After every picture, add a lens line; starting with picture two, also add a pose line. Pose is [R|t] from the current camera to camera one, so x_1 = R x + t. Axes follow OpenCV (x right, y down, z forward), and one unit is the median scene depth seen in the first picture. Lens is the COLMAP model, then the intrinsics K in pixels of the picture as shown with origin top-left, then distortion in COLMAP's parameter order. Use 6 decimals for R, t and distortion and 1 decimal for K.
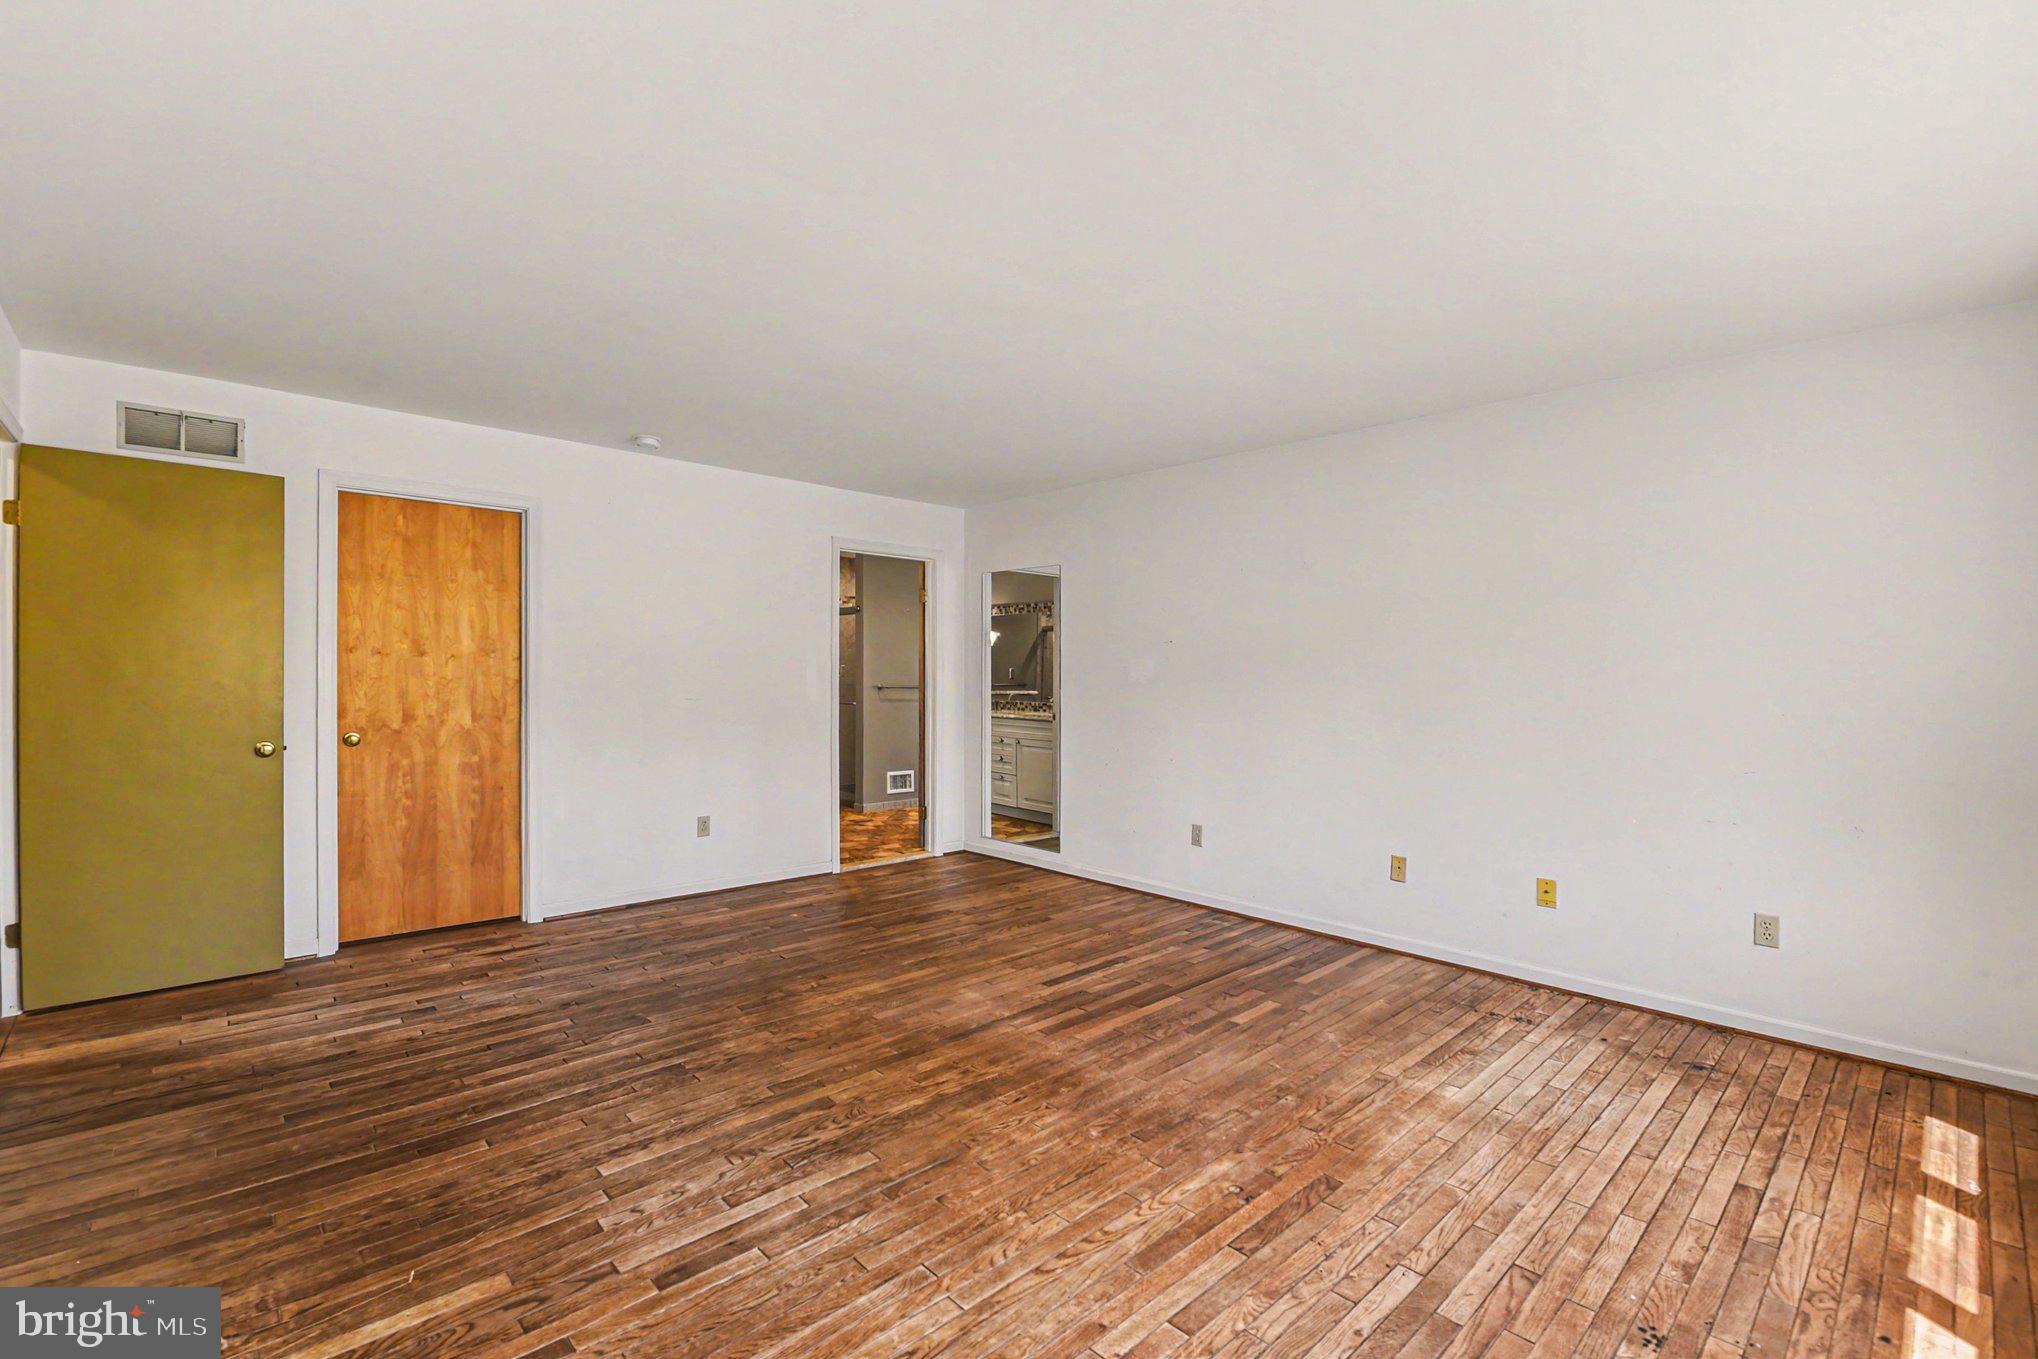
lens RADIAL K [[886.7, 0, 1018.0], [0, 886.7, 687.1], [0, 0, 1]] dist [0.000411, -0.010159]
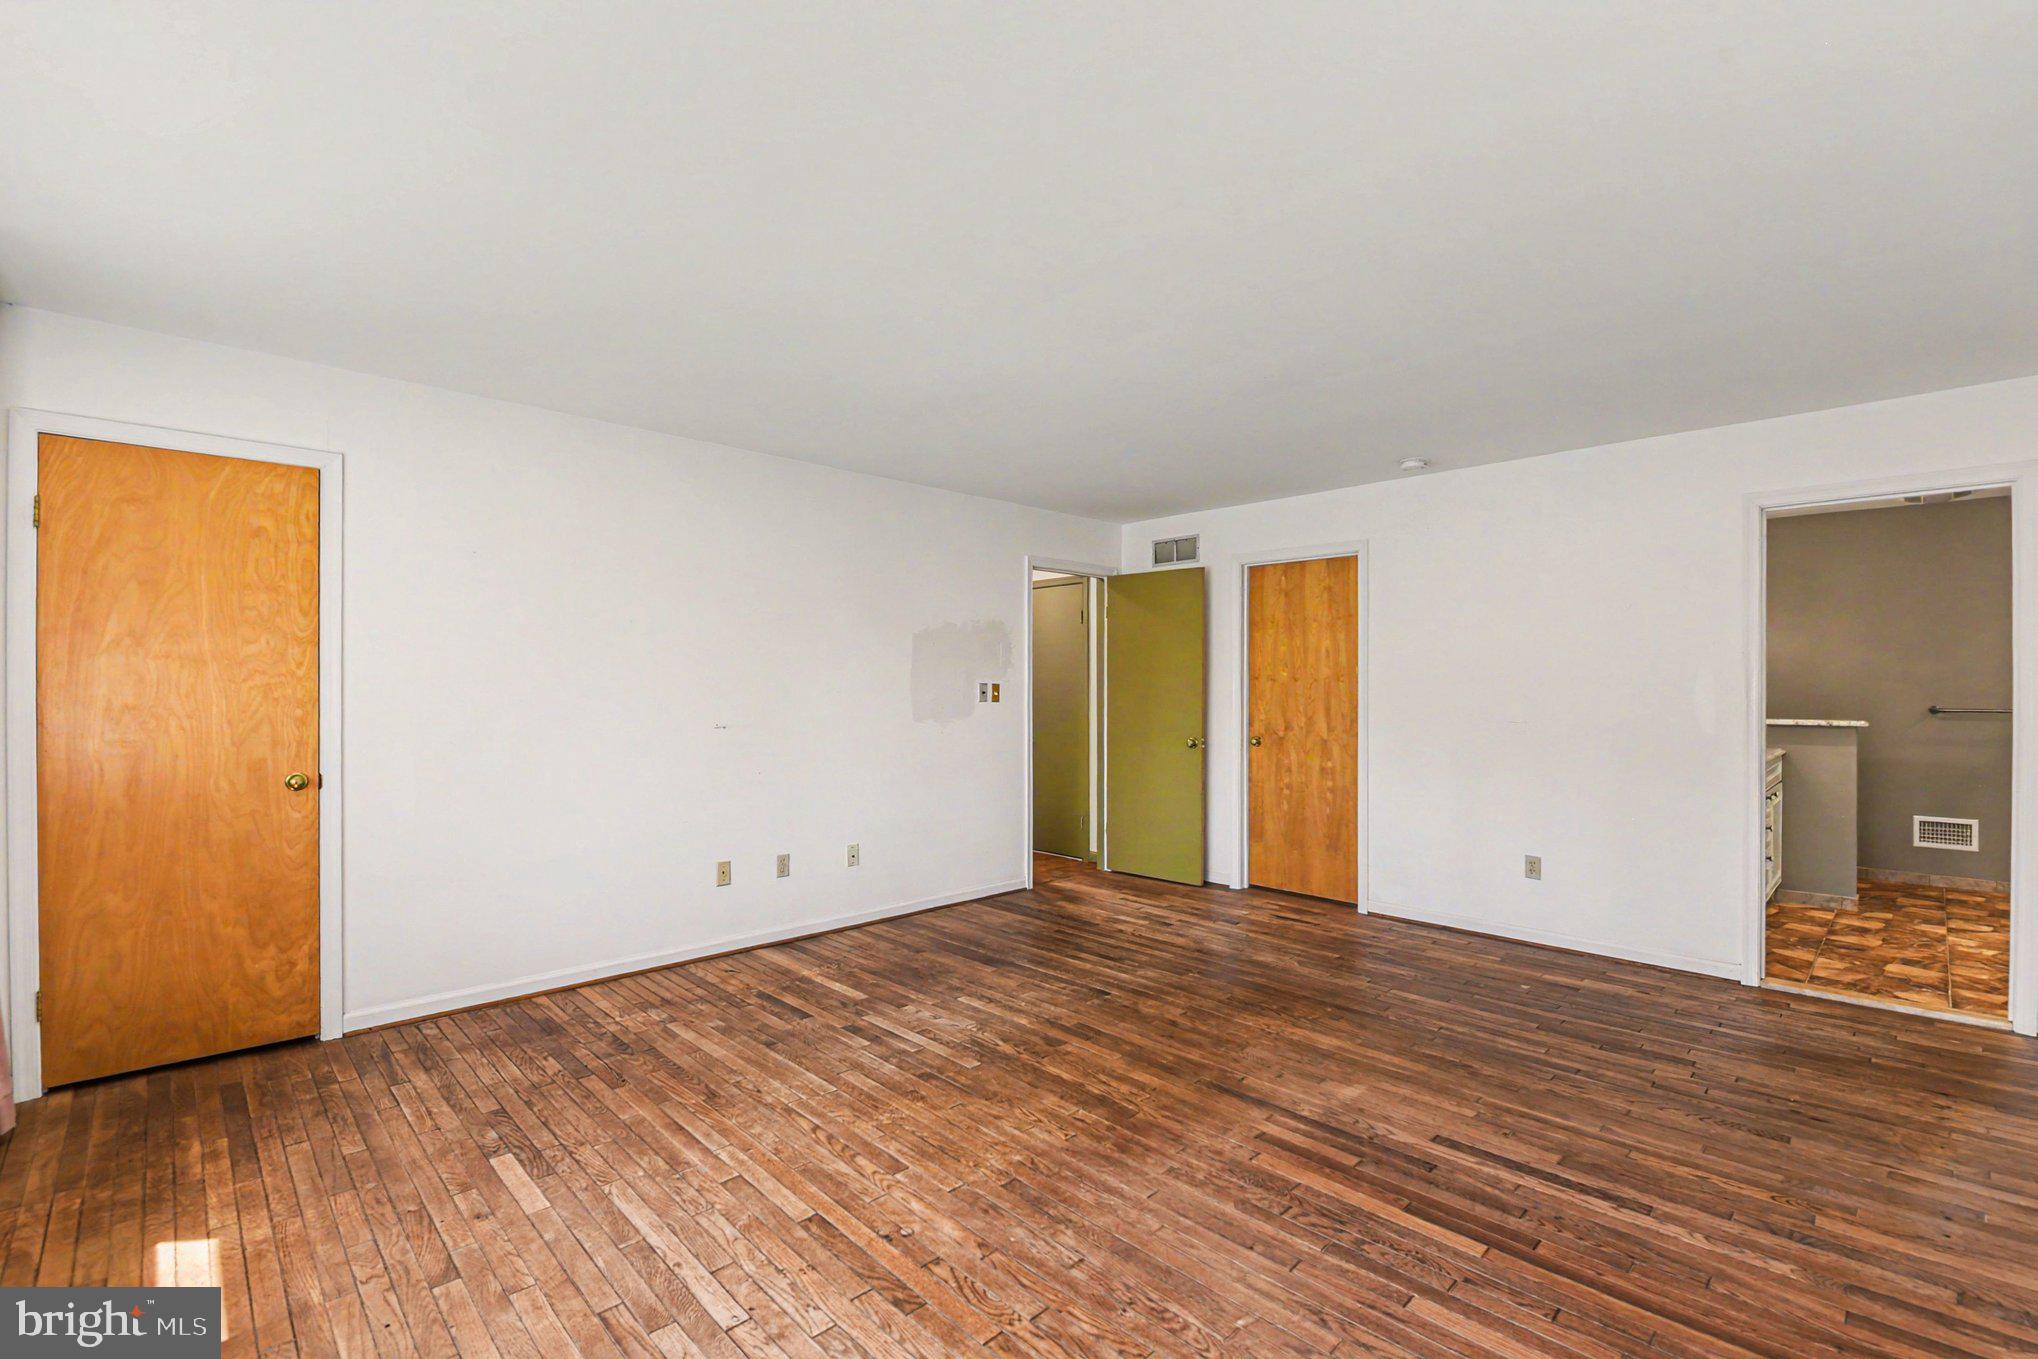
lens RADIAL K [[886.7, 0, 1018.0], [0, 886.7, 687.1], [0, 0, 1]] dist [0.000411, -0.010159]
pose [[0.020618, -0.012753, -0.999706, 0.789846], [-0.016035, 0.999786, -0.013085, -0.002422], [0.999659, 0.016300, 0.020409, 0.717873]]
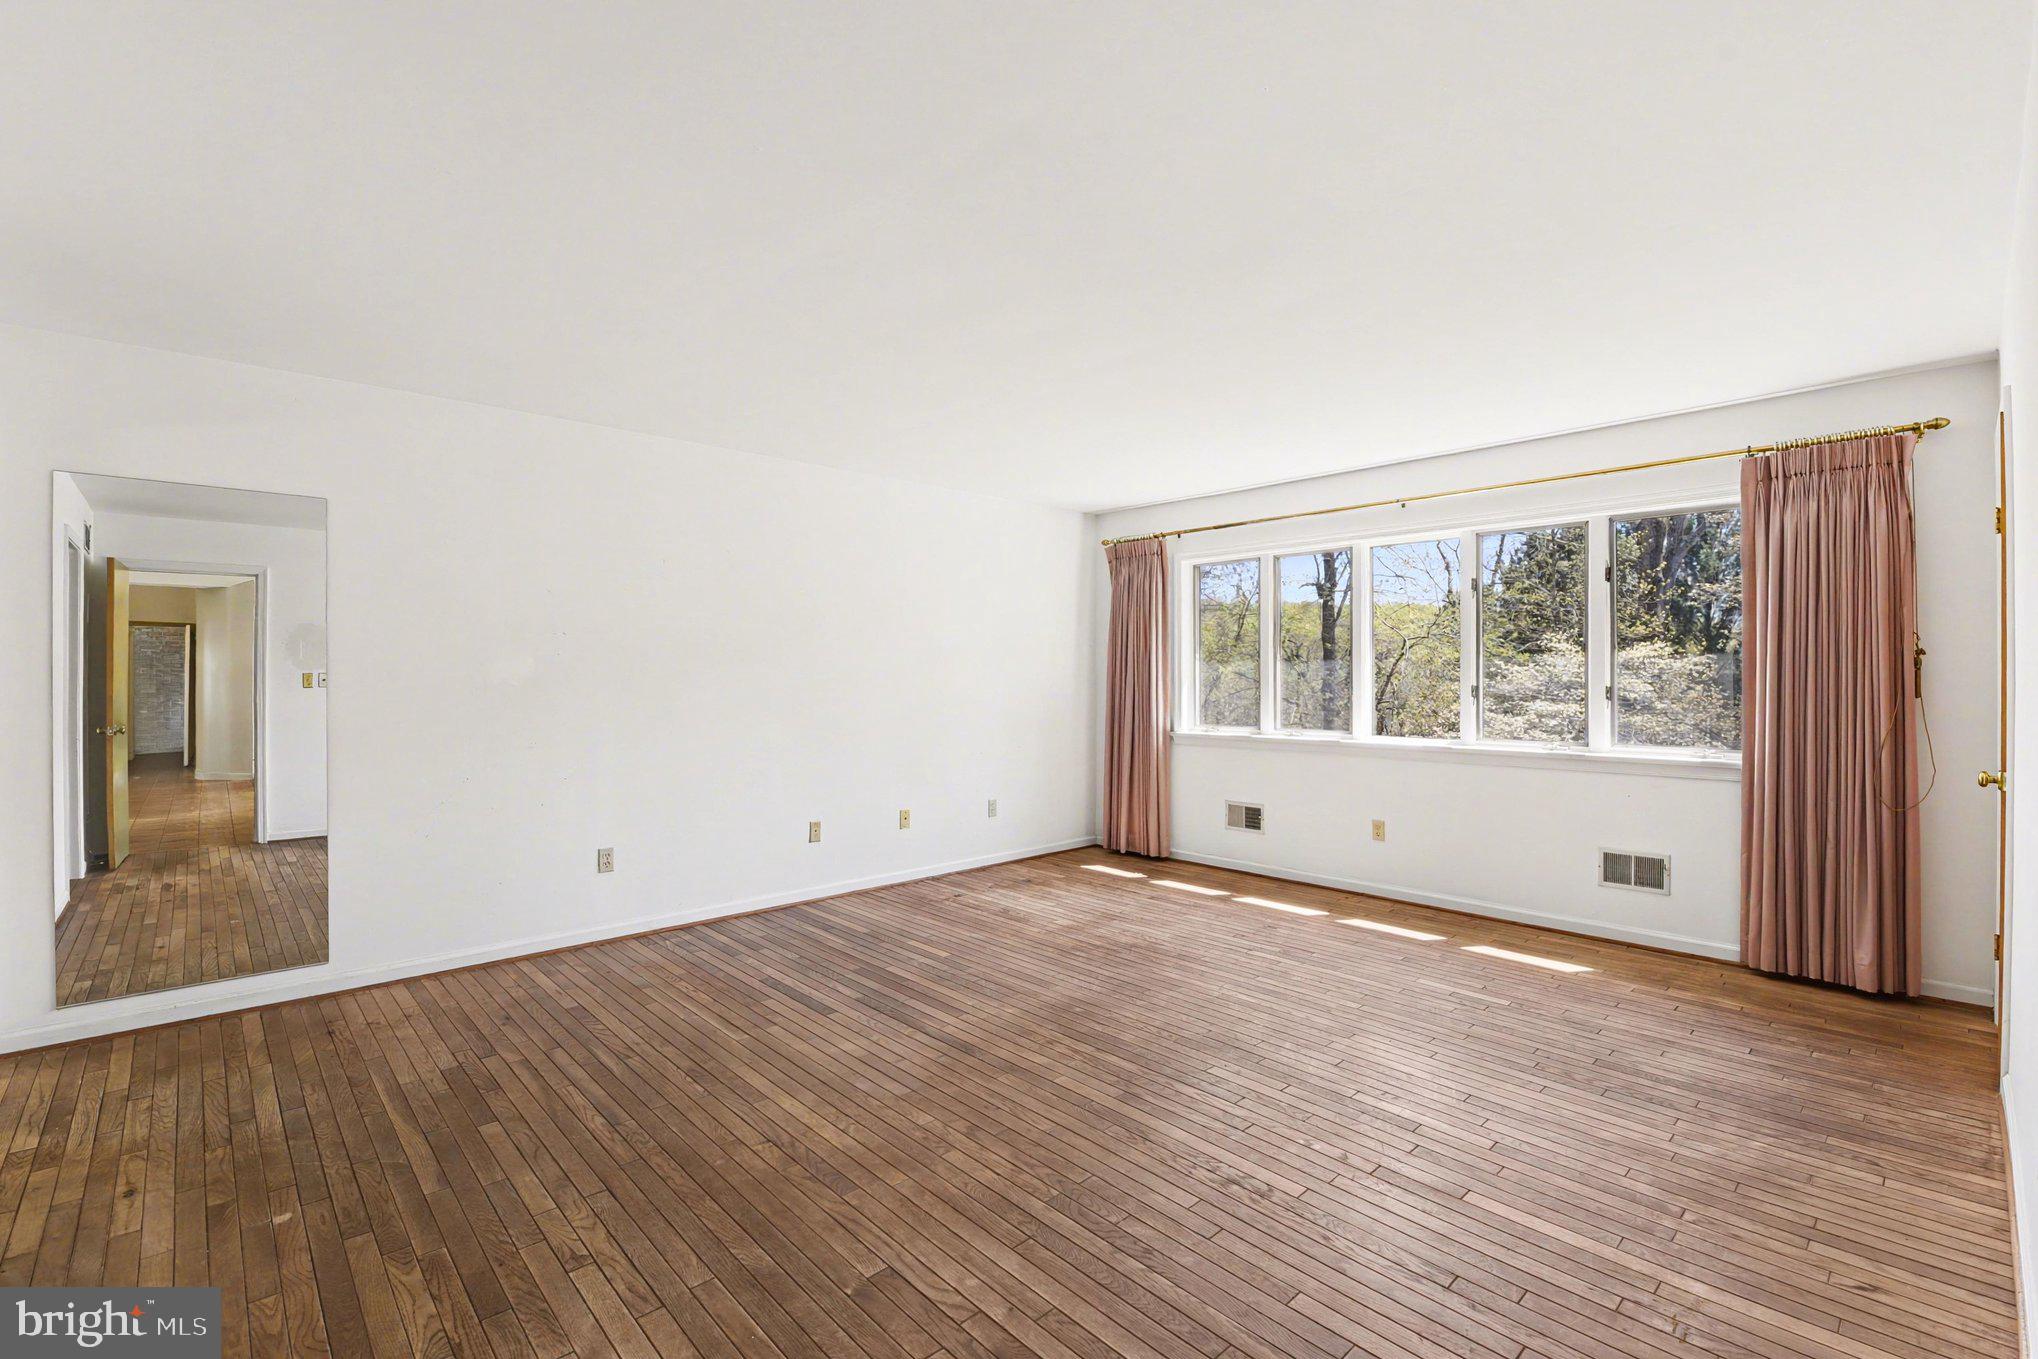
lens RADIAL K [[886.7, 0, 1018.0], [0, 886.7, 687.1], [0, 0, 1]] dist [0.000411, -0.010159]
pose [[-0.002712, -0.021215, 0.999771, -0.960028], [0.015110, 0.999660, 0.021253, -0.018677], [-0.999882, 0.015164, -0.002391, 0.881946]]
